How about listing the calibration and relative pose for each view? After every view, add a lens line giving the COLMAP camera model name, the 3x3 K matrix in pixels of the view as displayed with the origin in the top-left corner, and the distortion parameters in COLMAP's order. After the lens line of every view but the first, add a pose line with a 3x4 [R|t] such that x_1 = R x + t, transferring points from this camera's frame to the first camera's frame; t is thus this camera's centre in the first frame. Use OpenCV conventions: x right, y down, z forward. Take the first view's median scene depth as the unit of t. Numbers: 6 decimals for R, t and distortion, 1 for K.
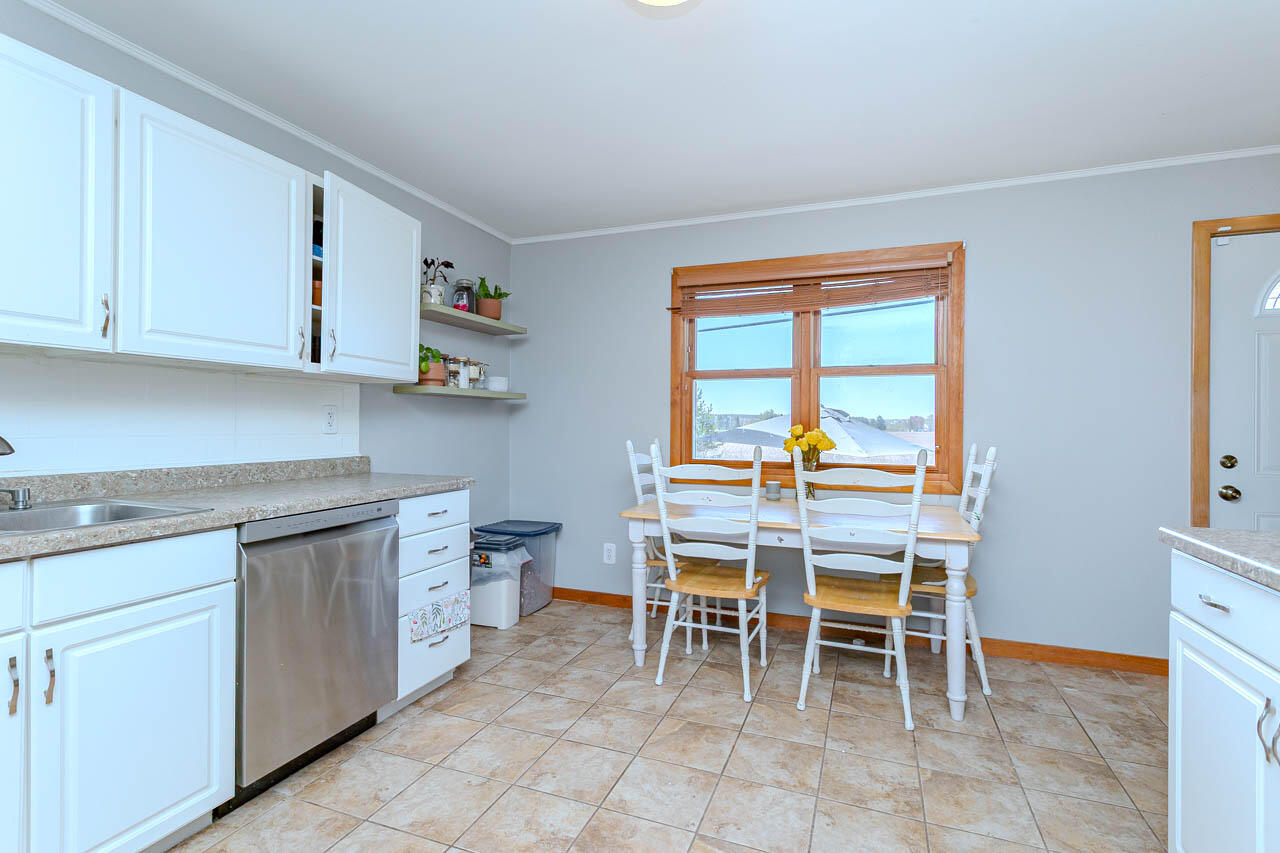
lens RADIAL K [[608.2, 0, 634.0], [0, 608.2, 422.4], [0, 0, 1]] dist [0.000585, 0.001478]
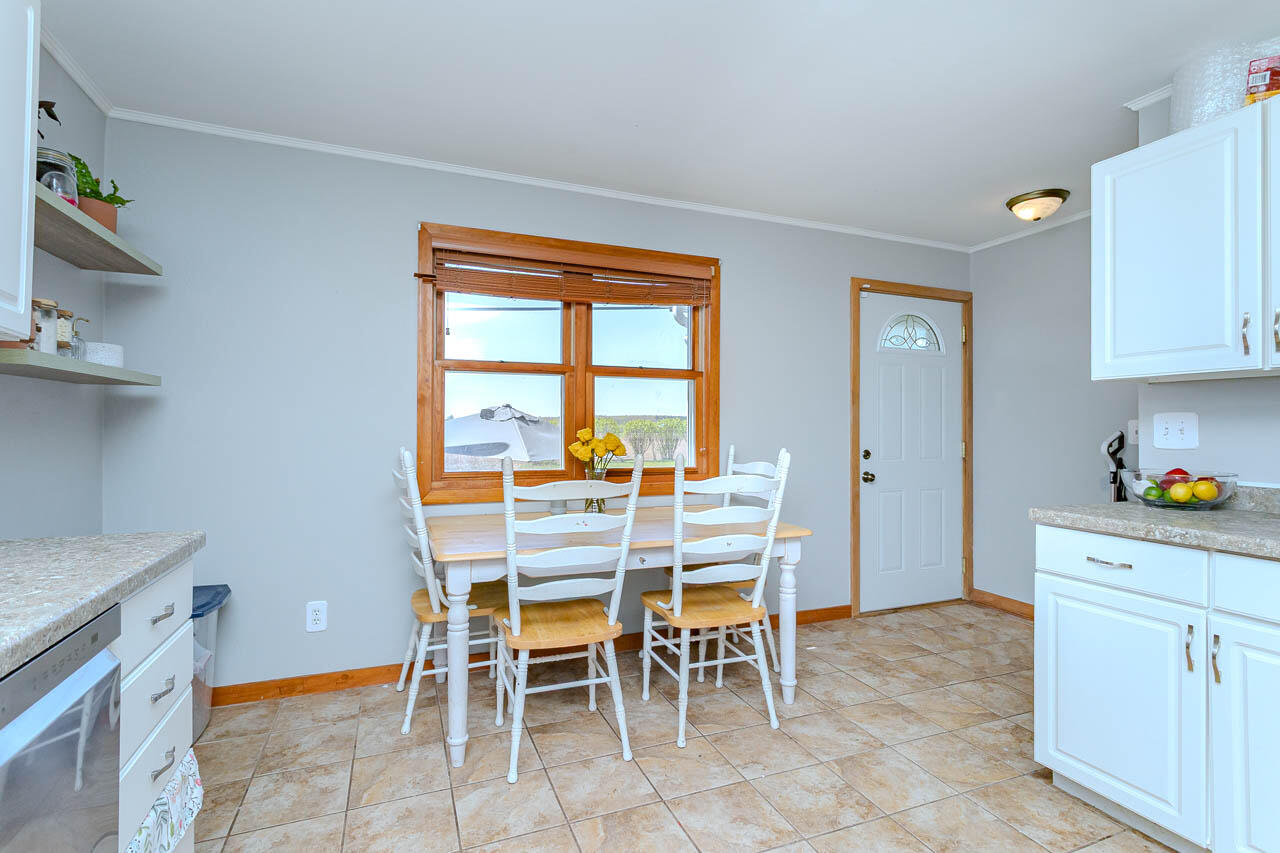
lens RADIAL K [[608.2, 0, 640.2], [0, 608.2, 422.1], [0, 0, 1]] dist [0.000585, 0.001478]
pose [[0.723870, 0.003199, 0.689929, -0.337655], [-0.003142, 0.999994, -0.001340, -0.005027], [-0.689930, -0.001198, 0.723876, 0.339045]]
